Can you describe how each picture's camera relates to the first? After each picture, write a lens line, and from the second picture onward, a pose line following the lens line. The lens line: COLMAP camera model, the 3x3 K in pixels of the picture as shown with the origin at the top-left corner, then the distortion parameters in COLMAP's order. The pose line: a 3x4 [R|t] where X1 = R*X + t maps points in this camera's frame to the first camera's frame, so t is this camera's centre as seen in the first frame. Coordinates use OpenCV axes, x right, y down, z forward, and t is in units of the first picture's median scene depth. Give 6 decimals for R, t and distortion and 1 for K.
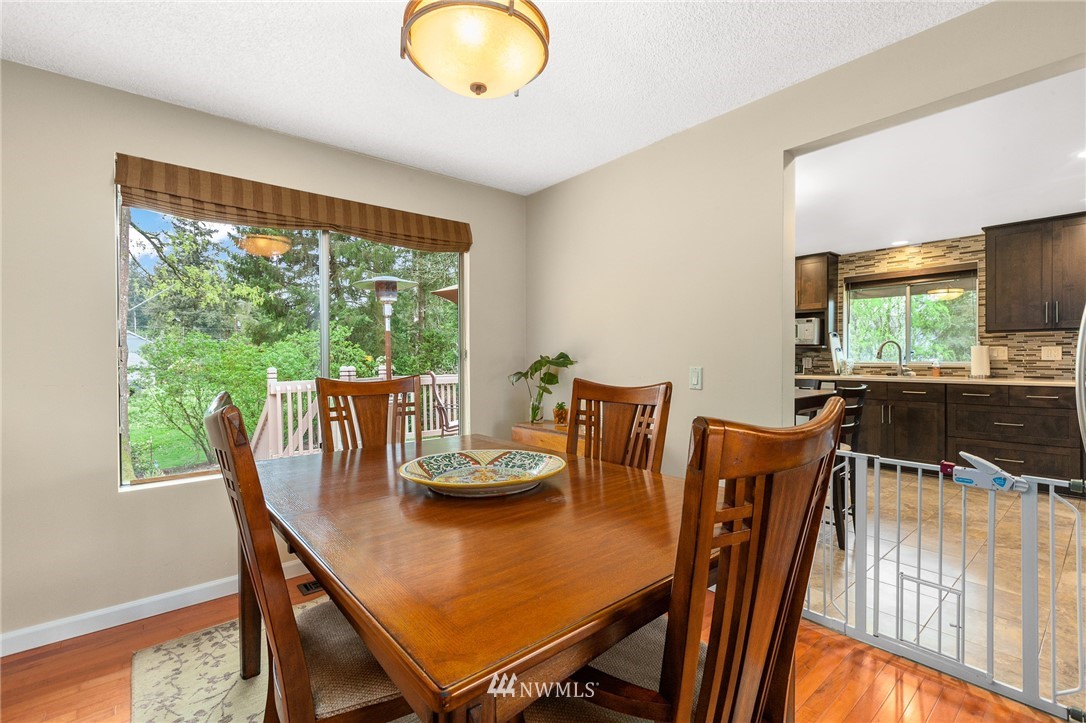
lens RADIAL K [[481.1, 0, 537.5], [0, 481.1, 360.0], [0, 0, 1]] dist [0.002930, -0.003254]
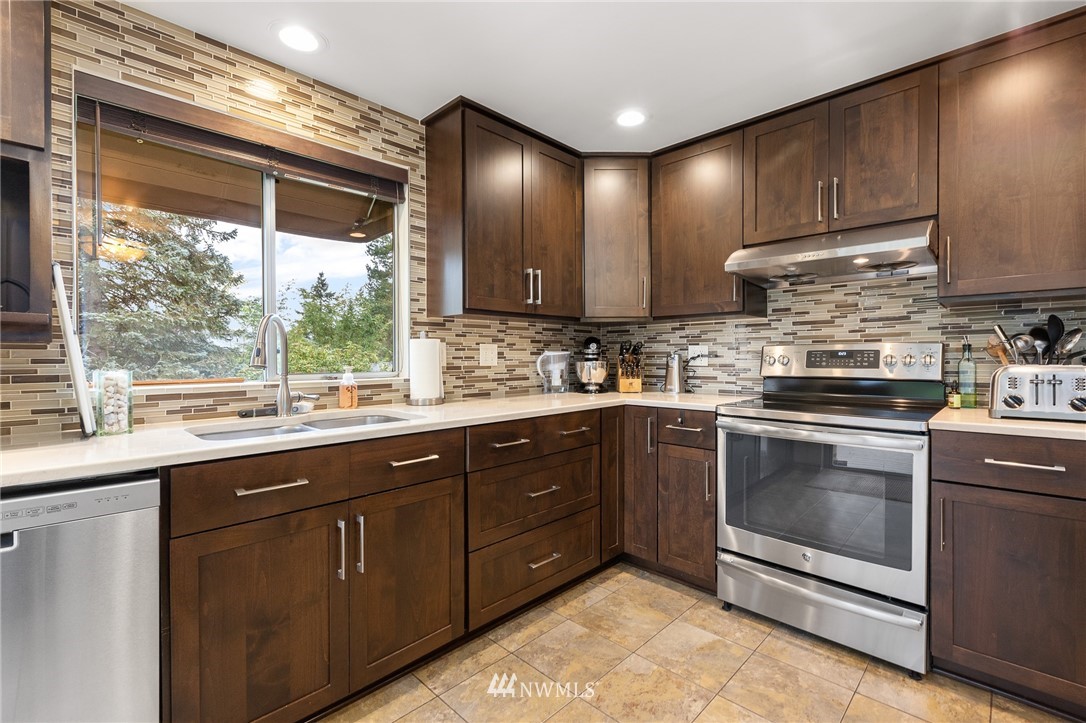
lens RADIAL K [[481.1, 0, 537.5], [0, 481.1, 360.0], [0, 0, 1]] dist [0.002930, -0.003254]
pose [[-0.104137, 0.000756, 0.994563, 0.405476], [0.014560, 0.999894, 0.000765, -0.006438], [-0.994456, 0.014561, -0.104137, 0.917525]]
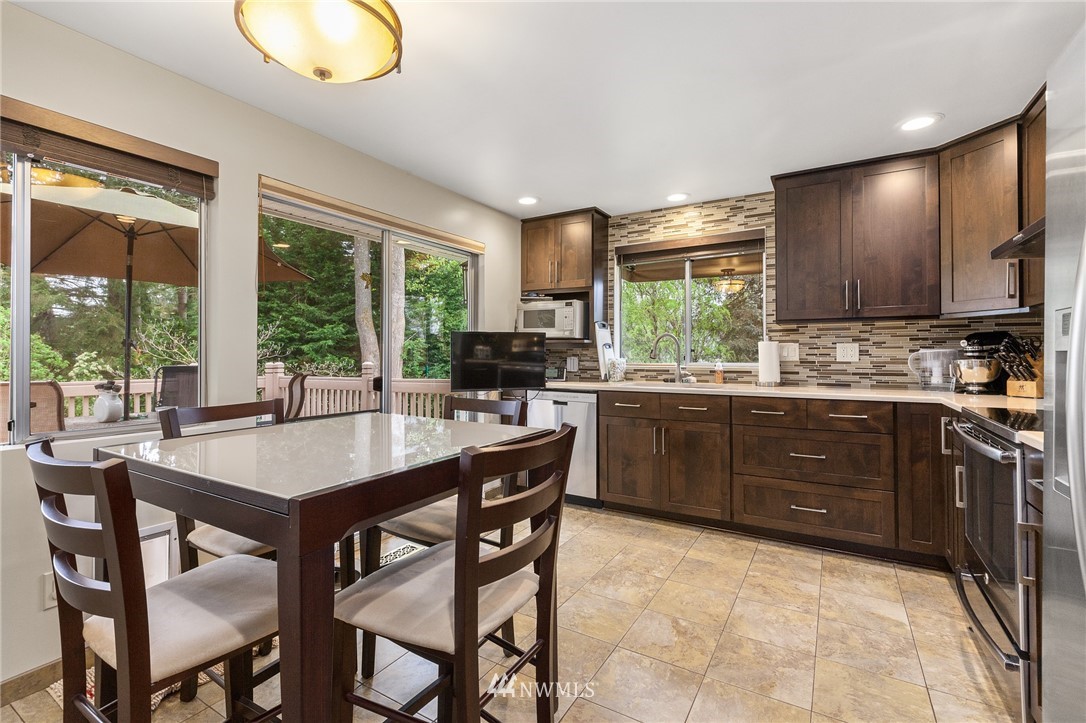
lens RADIAL K [[487.5, 0, 539.4], [0, 487.5, 348.4], [0, 0, 1]] dist [0.003222, -0.000632]
pose [[0.944183, 0.010851, 0.329241, 0.340609], [-0.003800, 0.999750, -0.022053, -0.001512], [-0.329398, 0.019571, 0.943988, 0.407577]]
